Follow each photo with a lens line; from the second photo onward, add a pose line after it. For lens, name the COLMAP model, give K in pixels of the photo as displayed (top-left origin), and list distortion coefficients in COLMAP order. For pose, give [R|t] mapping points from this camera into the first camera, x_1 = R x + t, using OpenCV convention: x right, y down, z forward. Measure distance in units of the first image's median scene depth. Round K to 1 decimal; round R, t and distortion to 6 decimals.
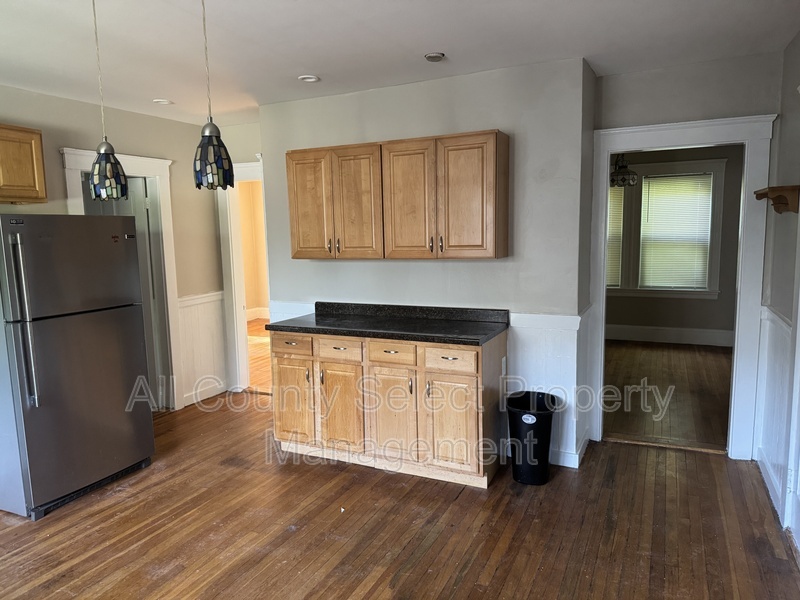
lens RADIAL K [[567.8, 0, 400.6], [0, 567.8, 304.8], [0, 0, 1]] dist [0.024790, -0.018704]
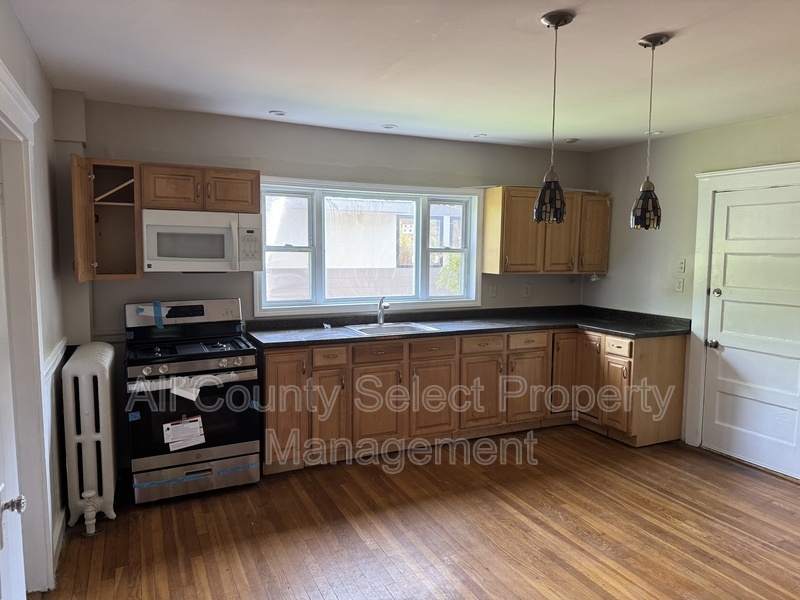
lens RADIAL K [[567.8, 0, 377.5], [0, 567.8, 301.1], [0, 0, 1]] dist [0.024790, -0.018704]
pose [[-0.654268, 0.087799, -0.751149, 0.520051], [-0.091055, 0.976867, 0.193493, -0.142085], [0.750761, 0.194992, -0.631138, 0.899304]]
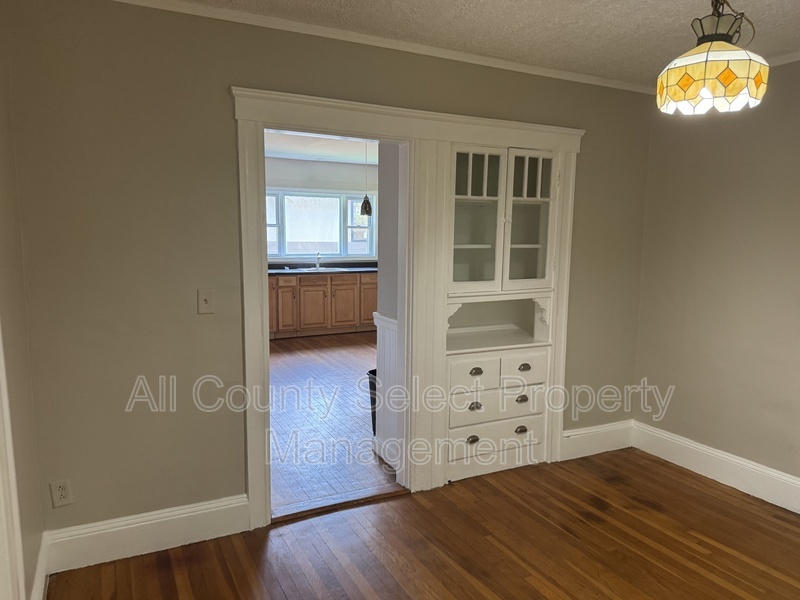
lens RADIAL K [[567.8, 0, 398.1], [0, 567.8, 302.3], [0, 0, 1]] dist [0.024790, -0.018704]
pose [[-0.591725, 0.116979, -0.797607, 1.289028], [-0.107597, 0.969102, 0.221955, -0.267004], [0.798927, 0.217157, -0.560855, 1.772577]]
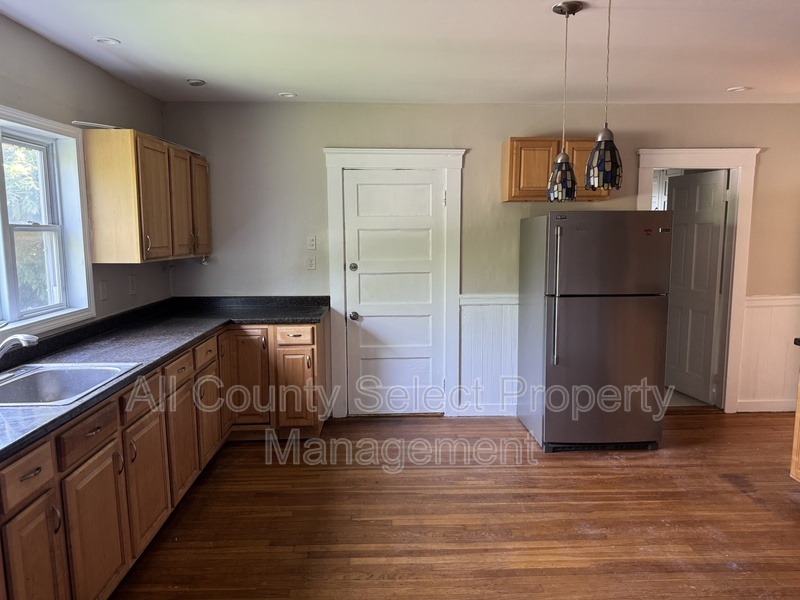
lens RADIAL K [[567.8, 0, 402.0], [0, 567.8, 304.4], [0, 0, 1]] dist [0.024790, -0.018704]
pose [[0.462215, 0.136340, -0.876224, 0.281209], [-0.120809, 0.988579, 0.090095, -0.024345], [0.878500, 0.064212, 0.473407, 0.102056]]
